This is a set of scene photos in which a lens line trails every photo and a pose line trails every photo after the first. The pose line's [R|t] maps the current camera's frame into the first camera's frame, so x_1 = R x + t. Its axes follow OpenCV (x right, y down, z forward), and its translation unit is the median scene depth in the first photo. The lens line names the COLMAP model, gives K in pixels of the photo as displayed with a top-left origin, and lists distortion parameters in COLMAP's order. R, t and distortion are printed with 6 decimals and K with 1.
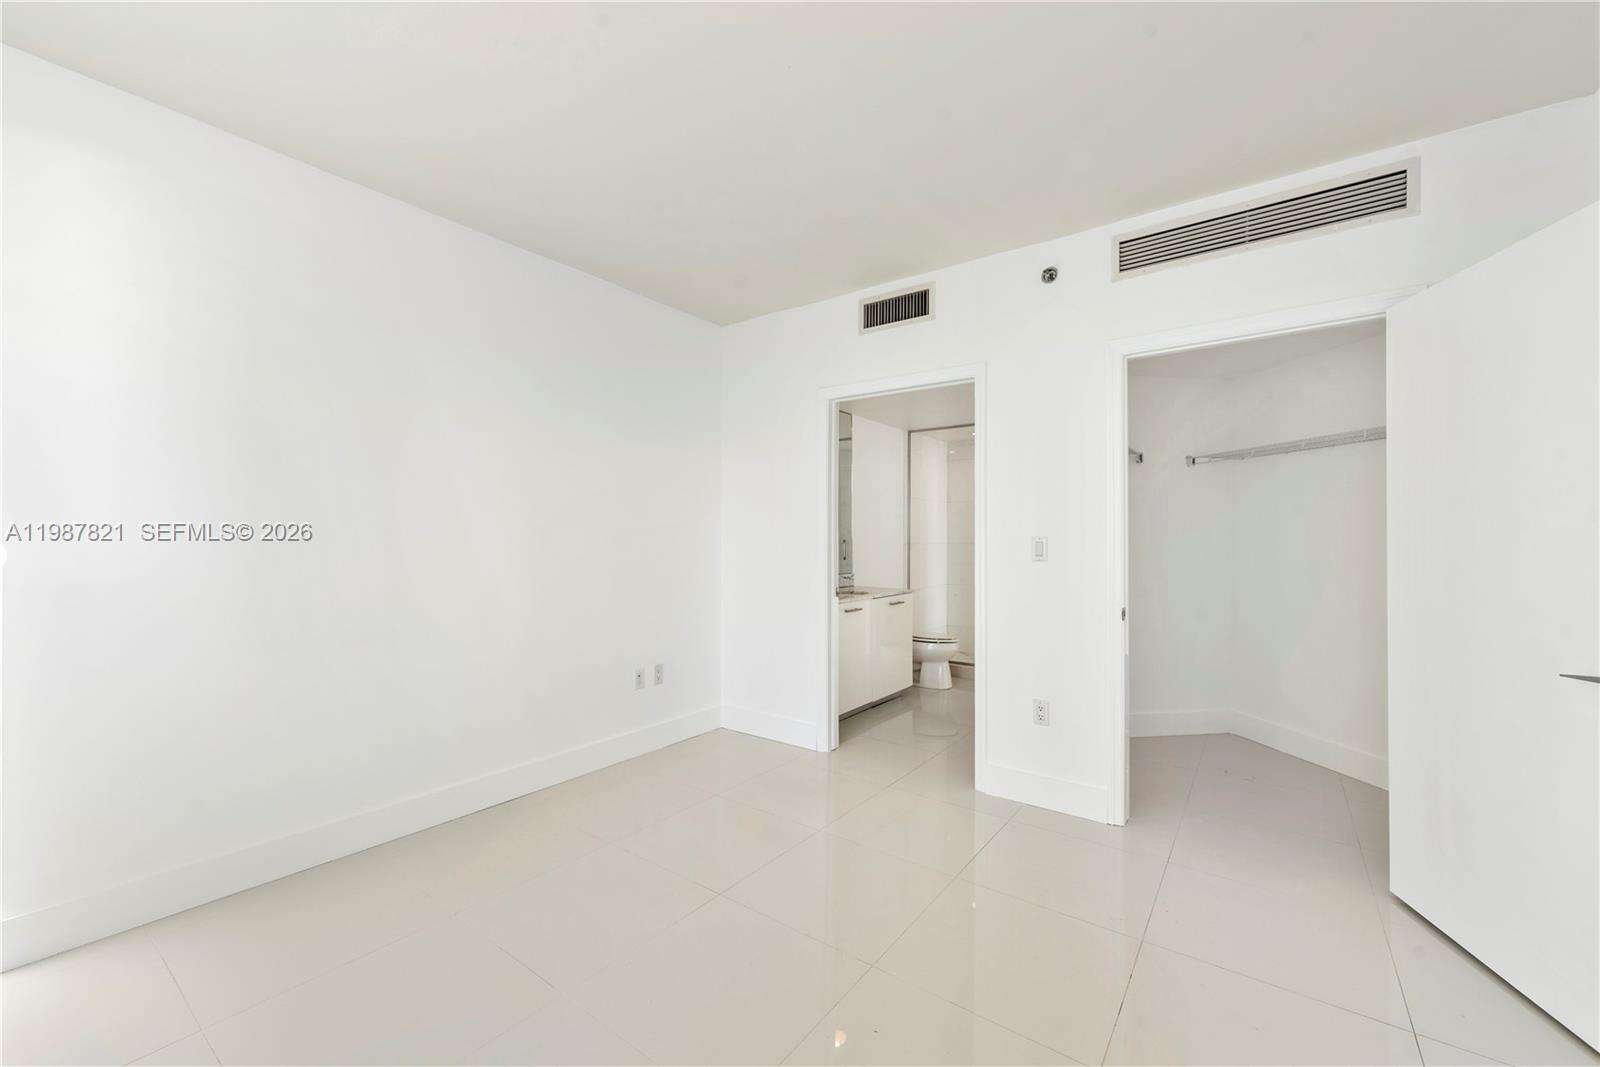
lens RADIAL K [[654.7, 0, 800.0], [0, 654.7, 533.5], [0, 0, 1]] dist [0.013112, -0.005170]
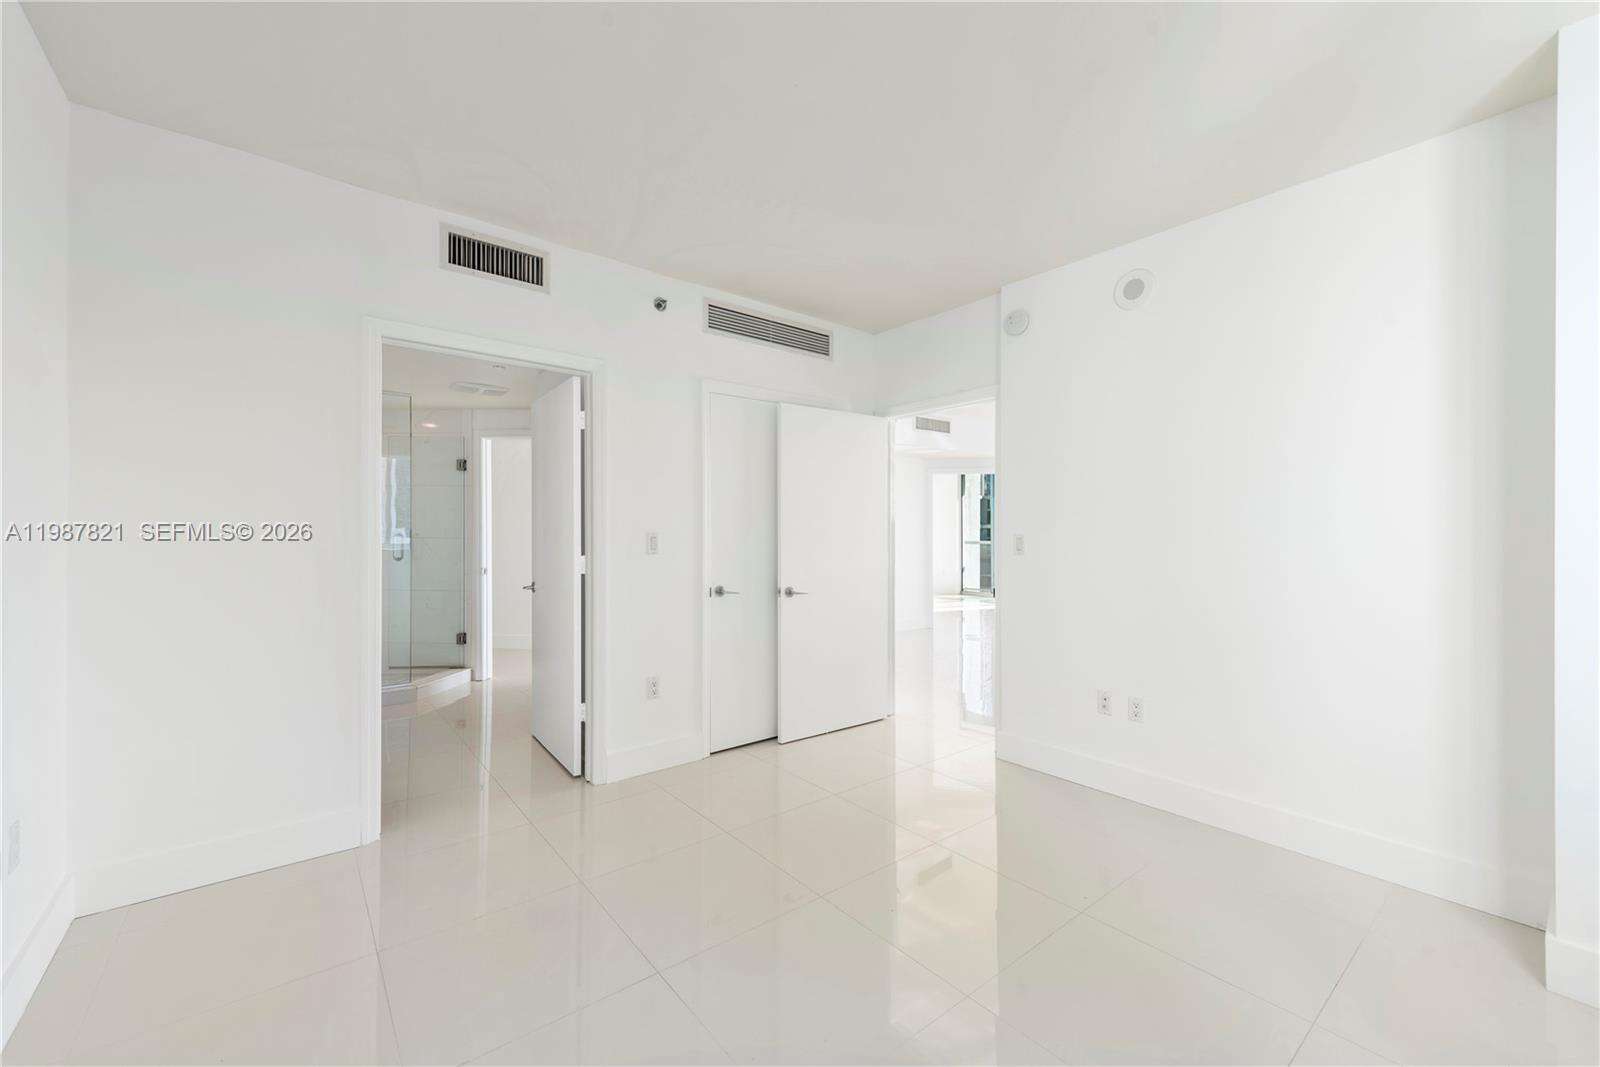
lens RADIAL K [[654.7, 0, 800.0], [0, 654.7, 533.5], [0, 0, 1]] dist [0.013112, -0.005170]
pose [[0.205450, -0.006316, 0.978647, -0.612707], [-0.003203, 0.999969, 0.007126, -0.001029], [-0.978662, -0.004599, 0.205424, 0.459989]]
